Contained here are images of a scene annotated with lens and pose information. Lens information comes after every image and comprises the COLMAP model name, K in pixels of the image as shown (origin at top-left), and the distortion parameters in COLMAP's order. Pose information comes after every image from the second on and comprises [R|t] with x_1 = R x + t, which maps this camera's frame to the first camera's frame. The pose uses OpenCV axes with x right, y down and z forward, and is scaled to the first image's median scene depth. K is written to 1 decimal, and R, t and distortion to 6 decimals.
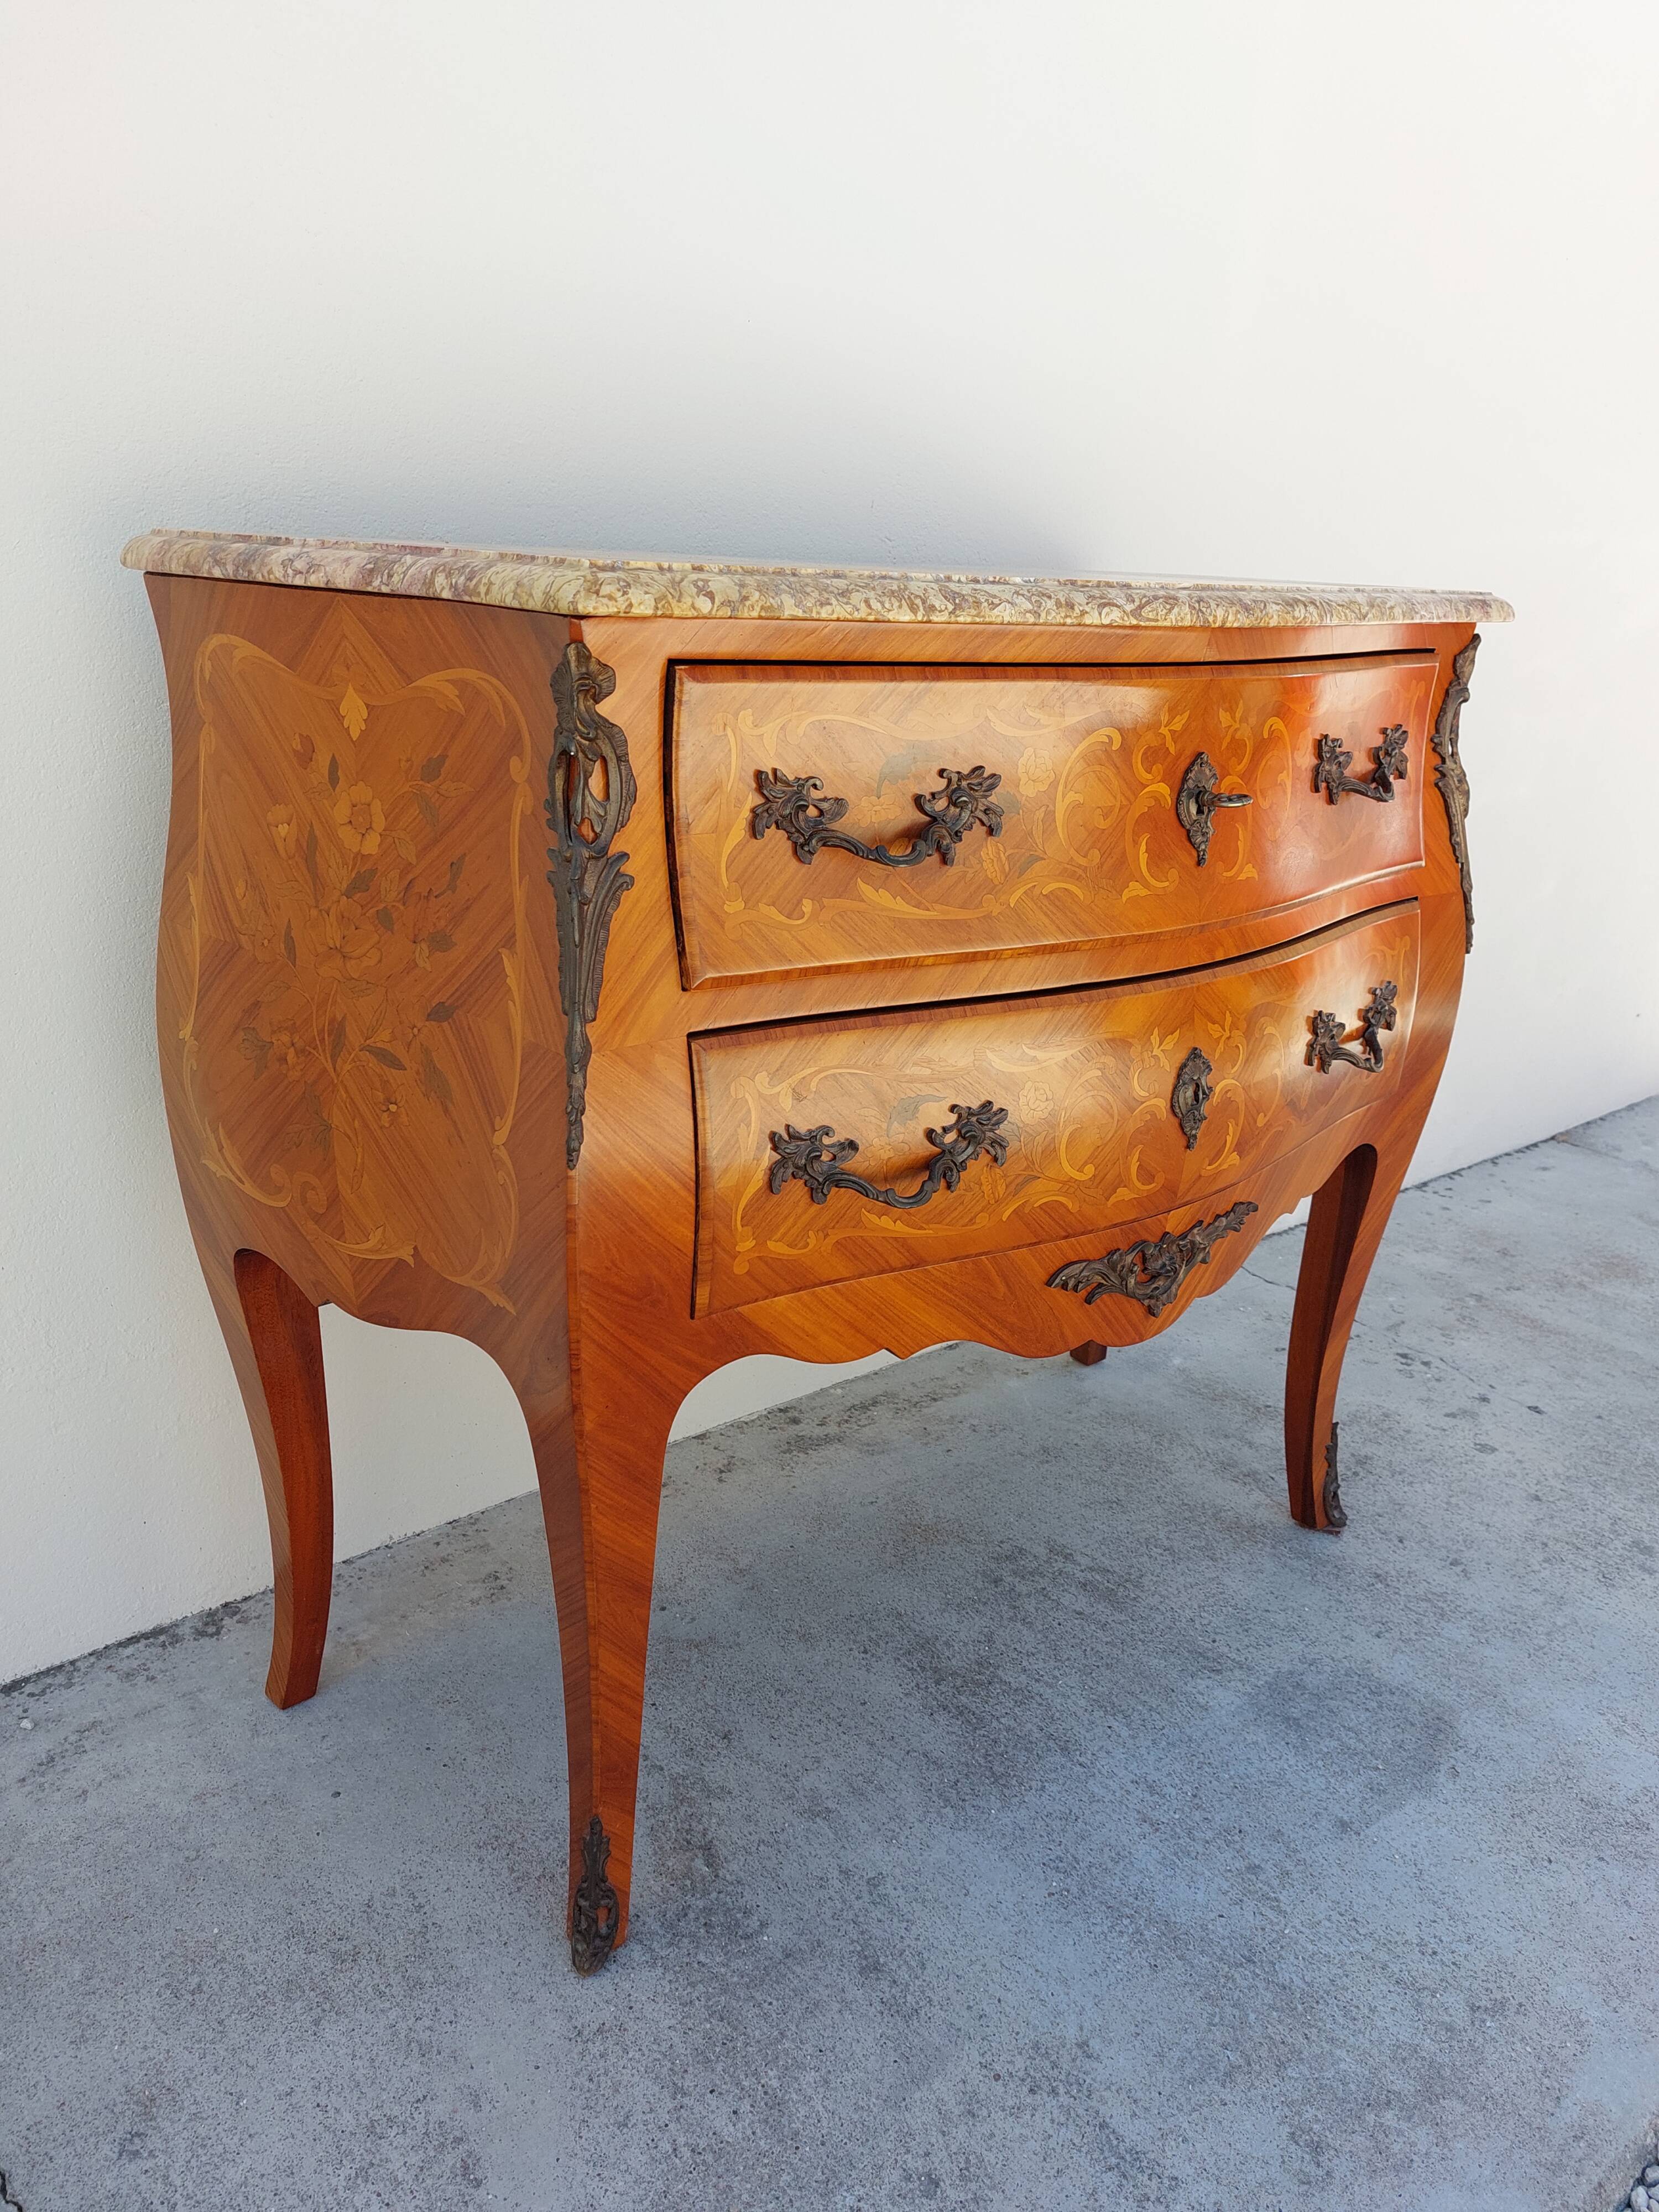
lens RADIAL K [[1578.1, 0, 867.3], [0, 1578.1, 1102.1], [0, 0, 1]] dist [0.105018, -0.151914]
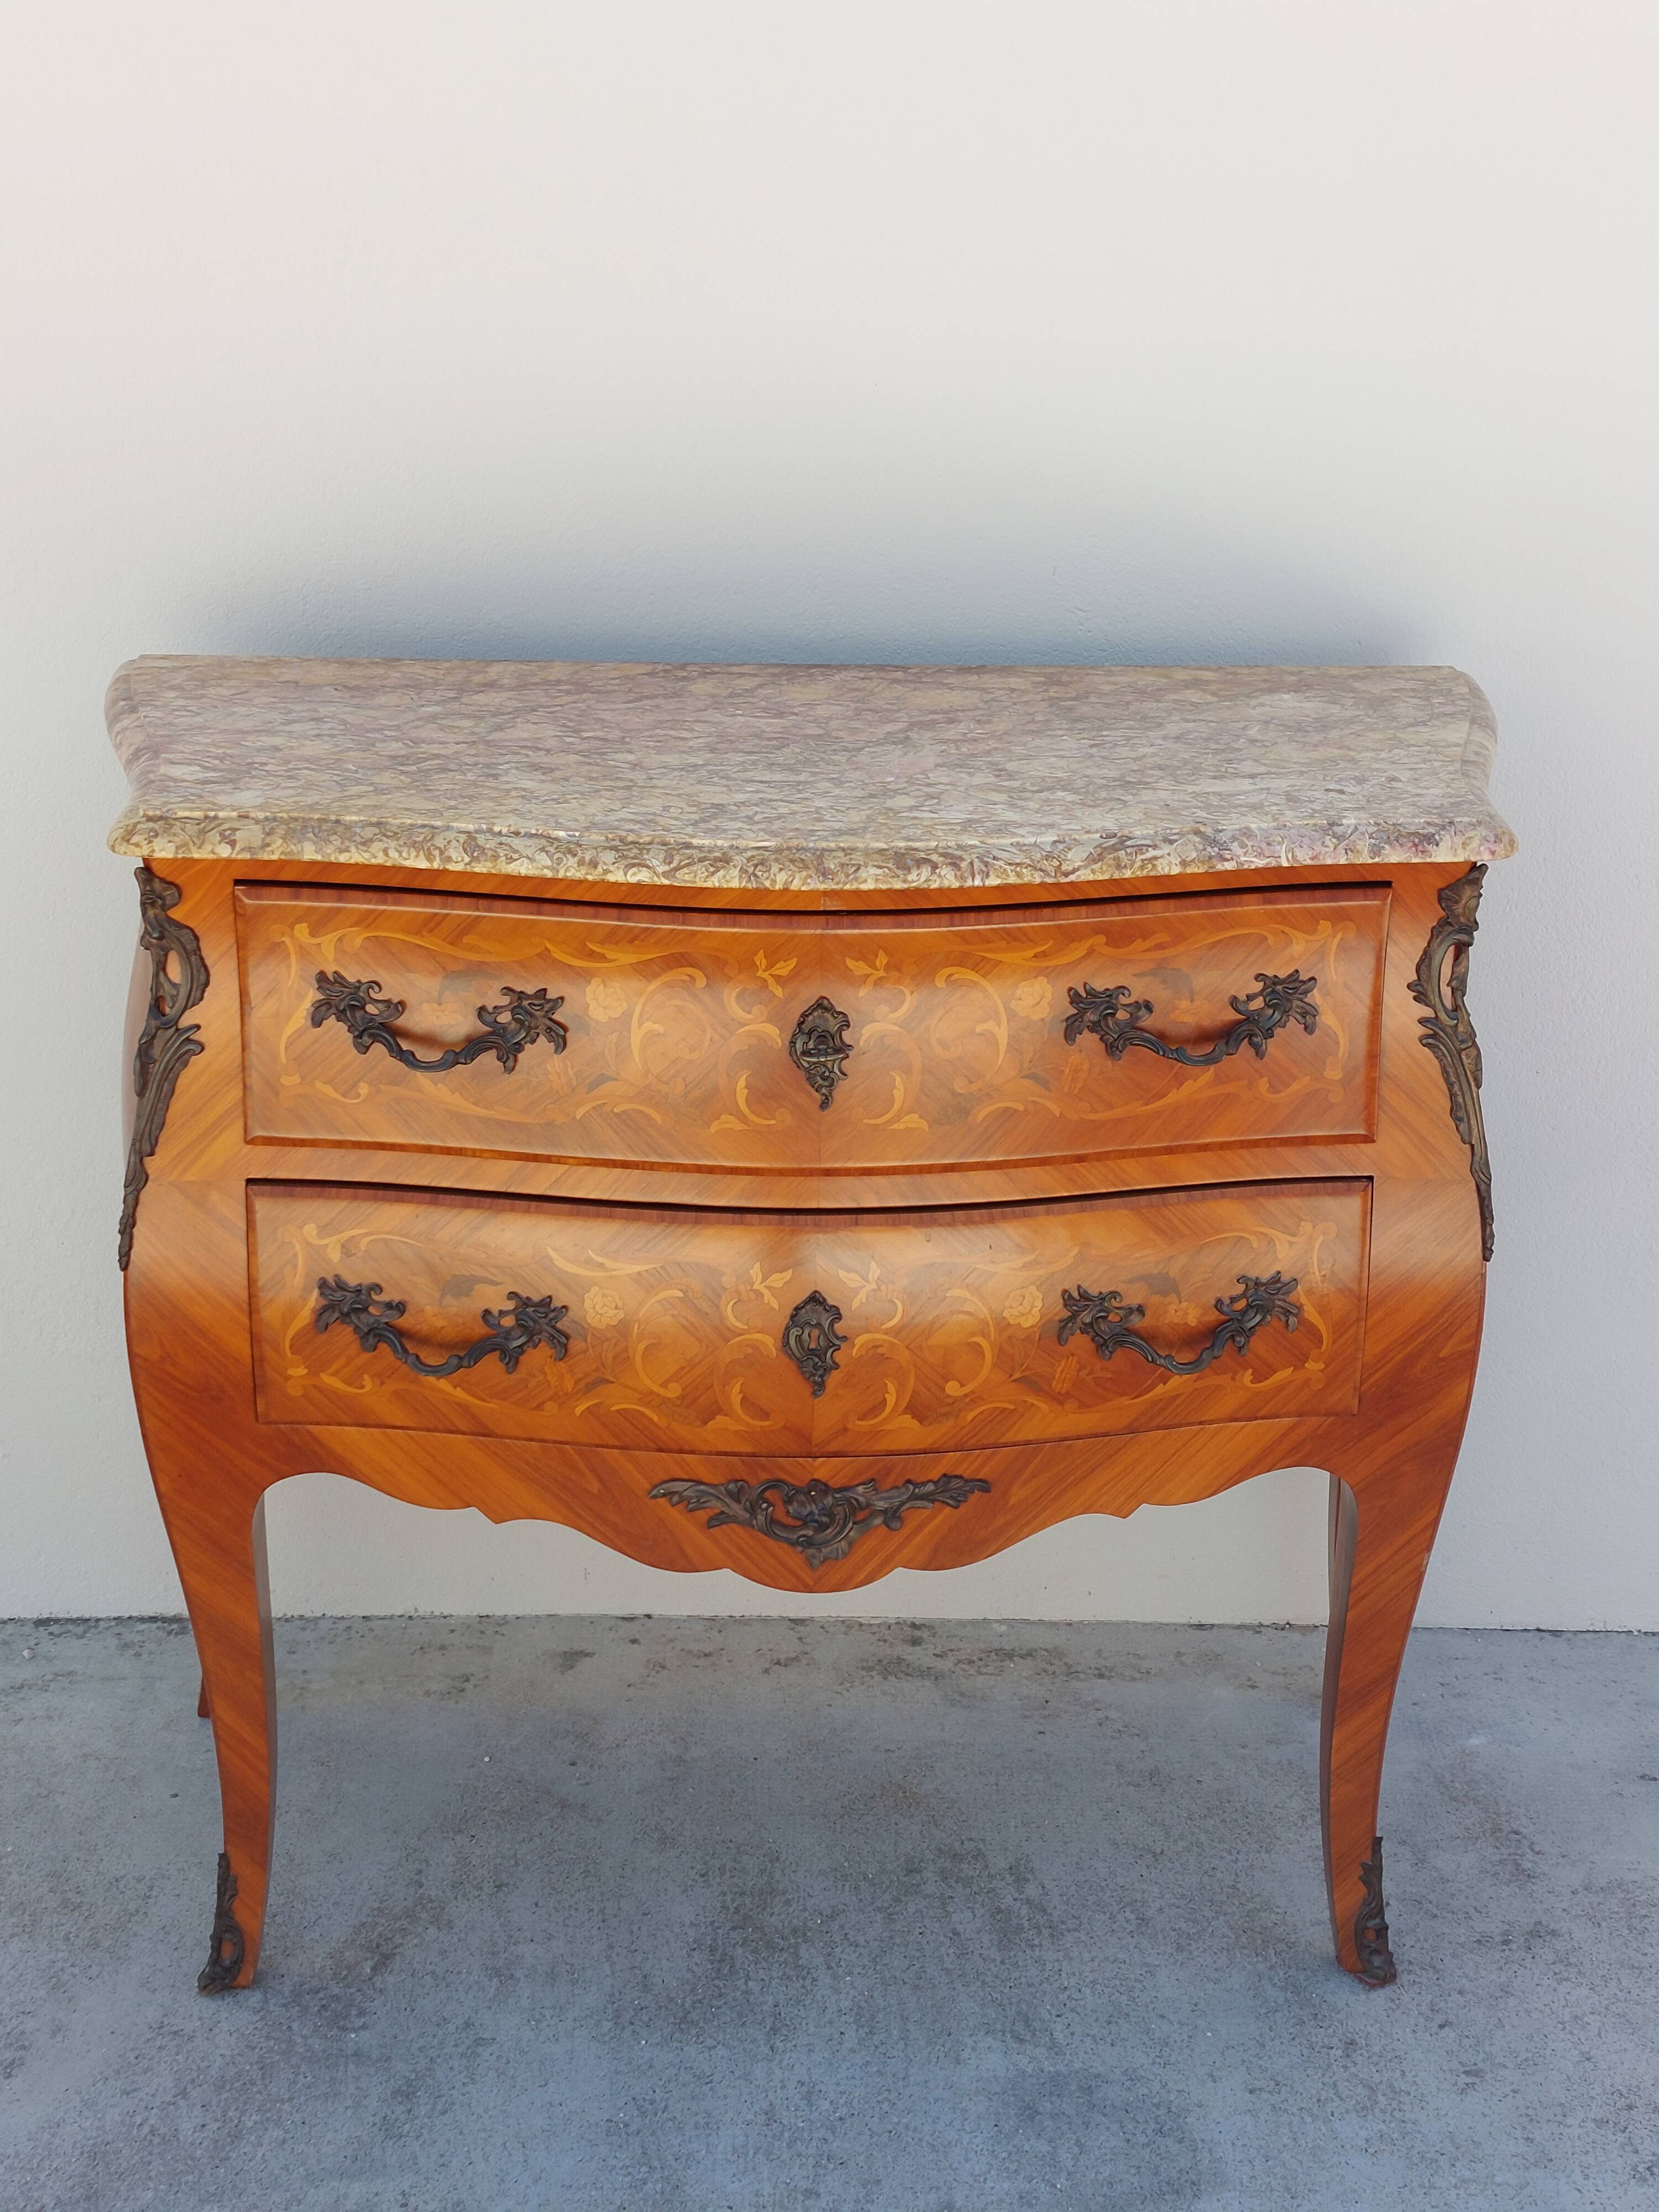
lens RADIAL K [[3099.0, 0, 891.5], [0, 3099.0, 1105.4], [0, 0, 1]] dist [0.251284, -0.855856]
pose [[0.793213, 0.194661, -0.576993, 1.269081], [-0.185806, 0.979713, 0.075092, -0.286893], [0.579905, 0.047645, 0.813290, -0.486660]]
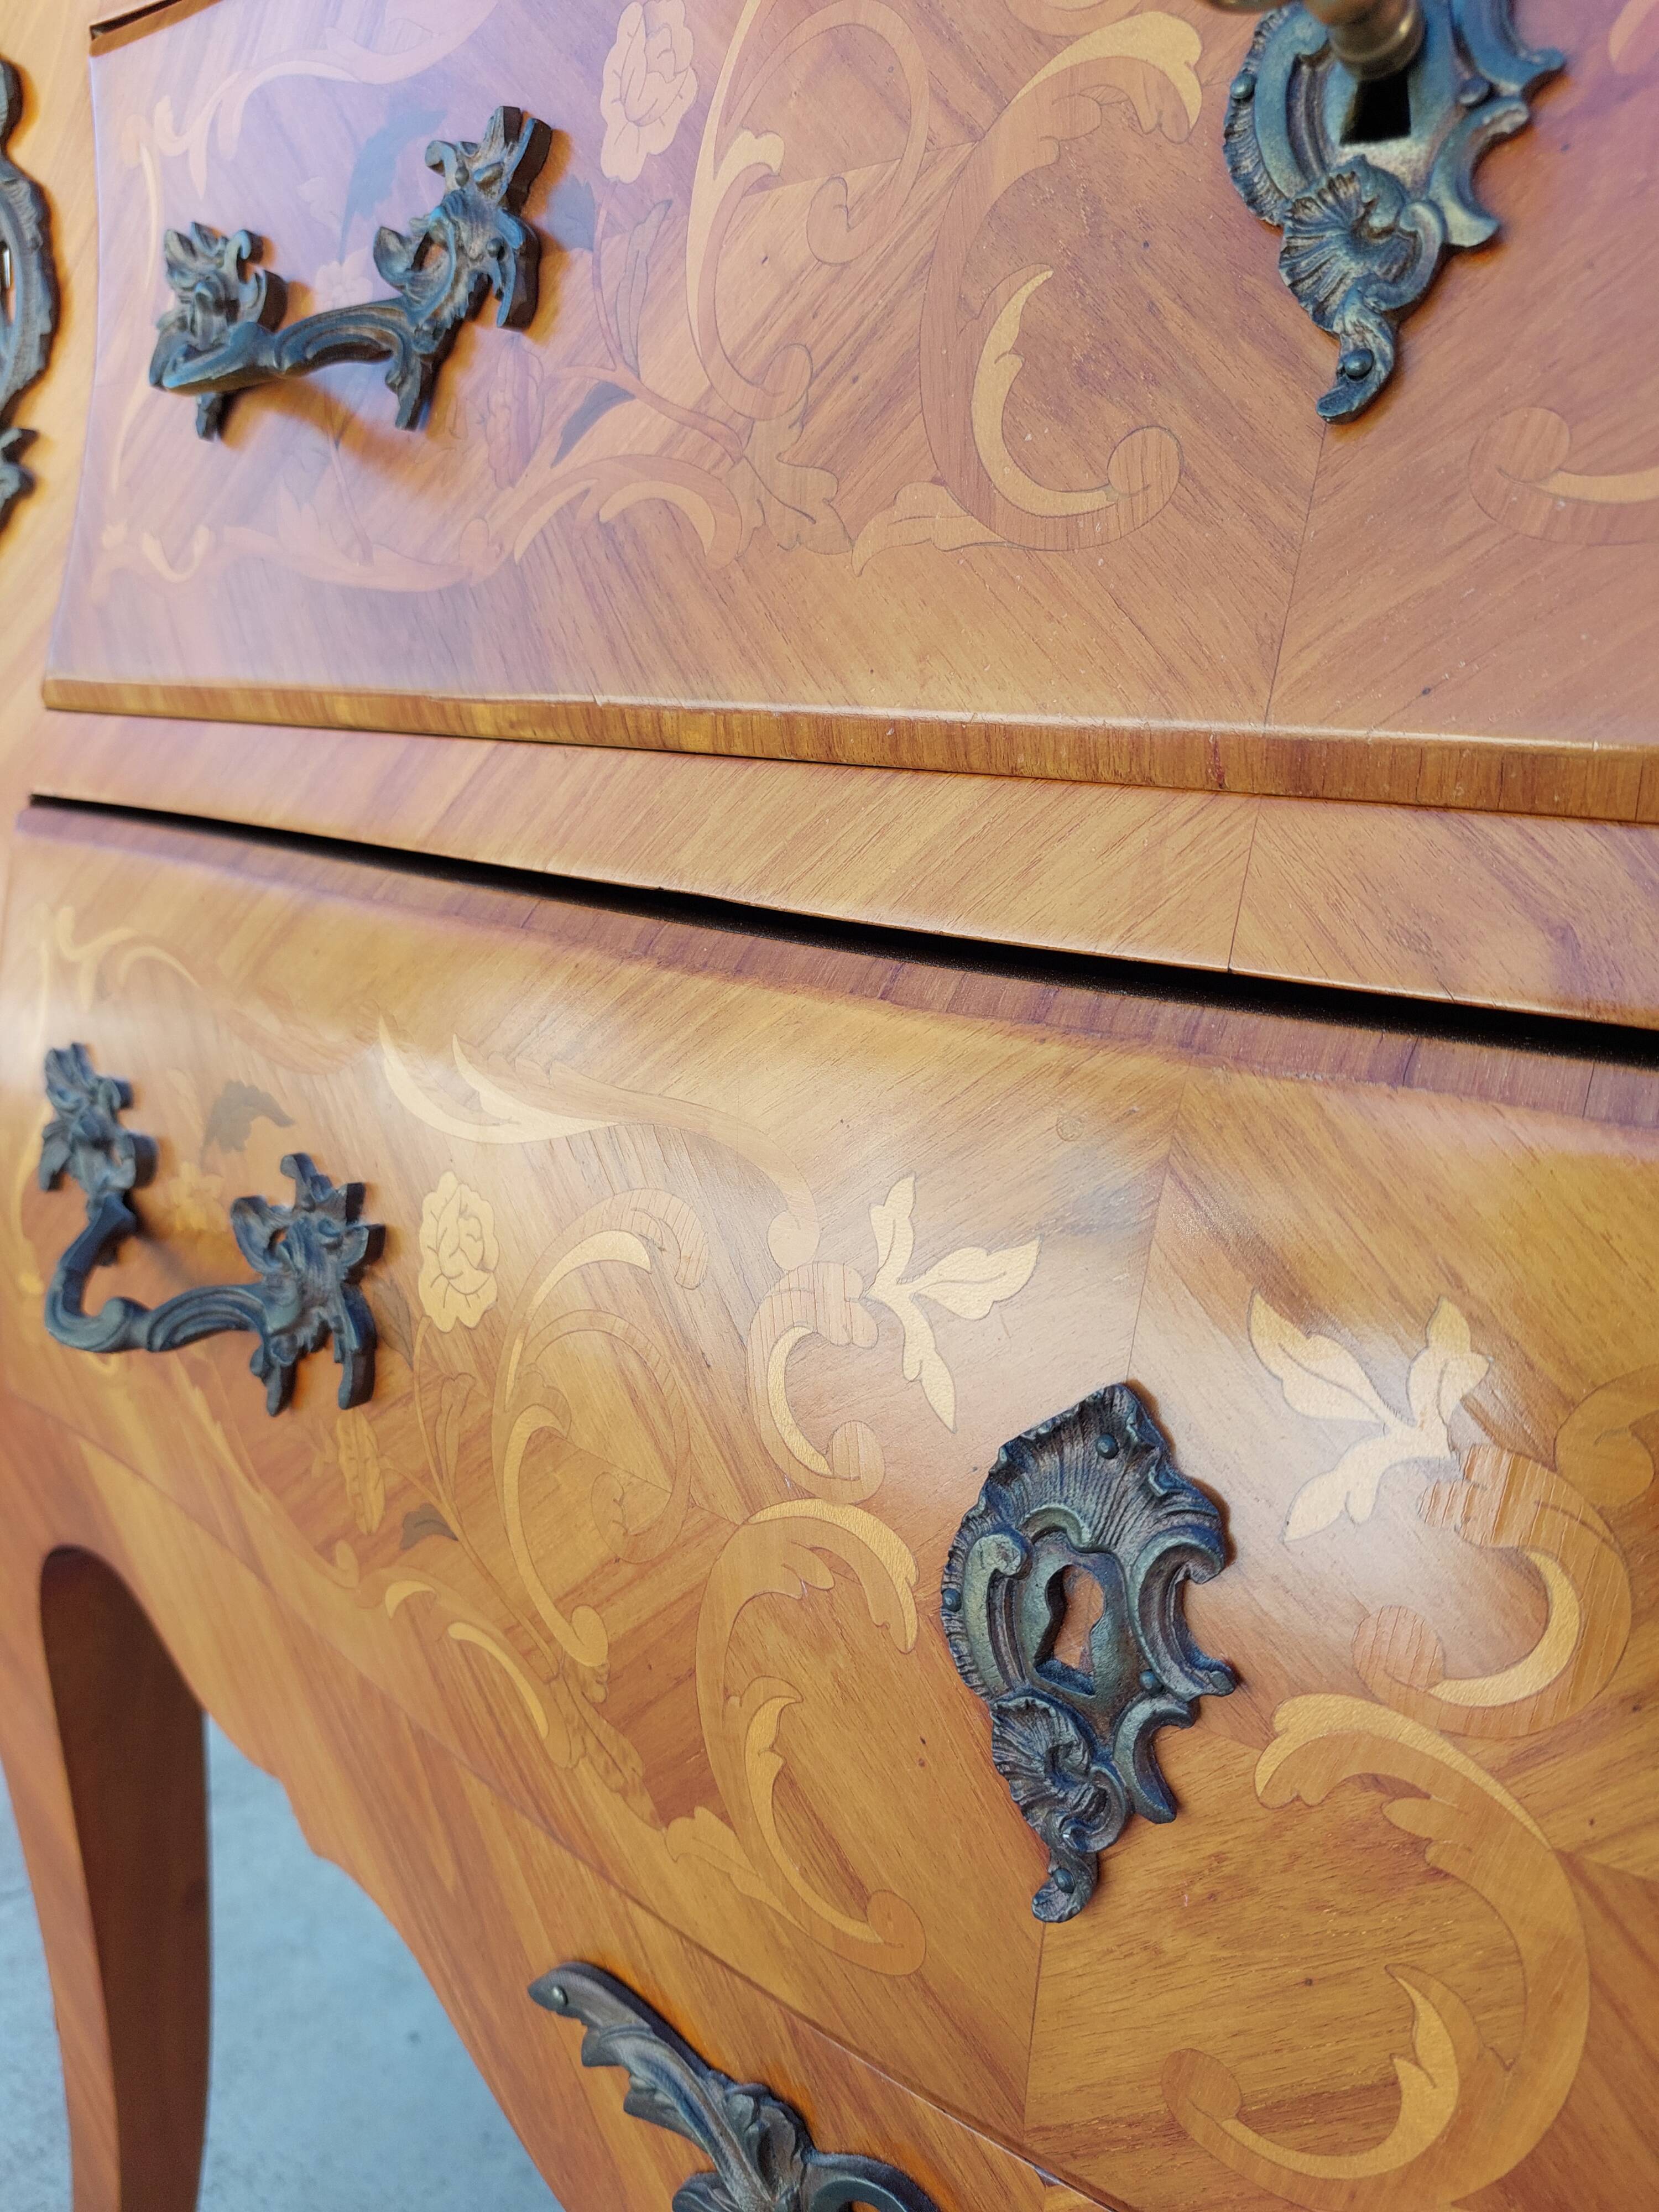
lens RADIAL K [[1701.8, 0, 827.5], [0, 1701.8, 1122.9], [0, 0, 1]] dist [-0.006851, -0.005642]
pose [[0.253135, 0.166215, -0.953045, 0.376926], [-0.386508, 0.920469, 0.057874, -0.059567], [0.886868, 0.353709, 0.297246, 0.875968]]
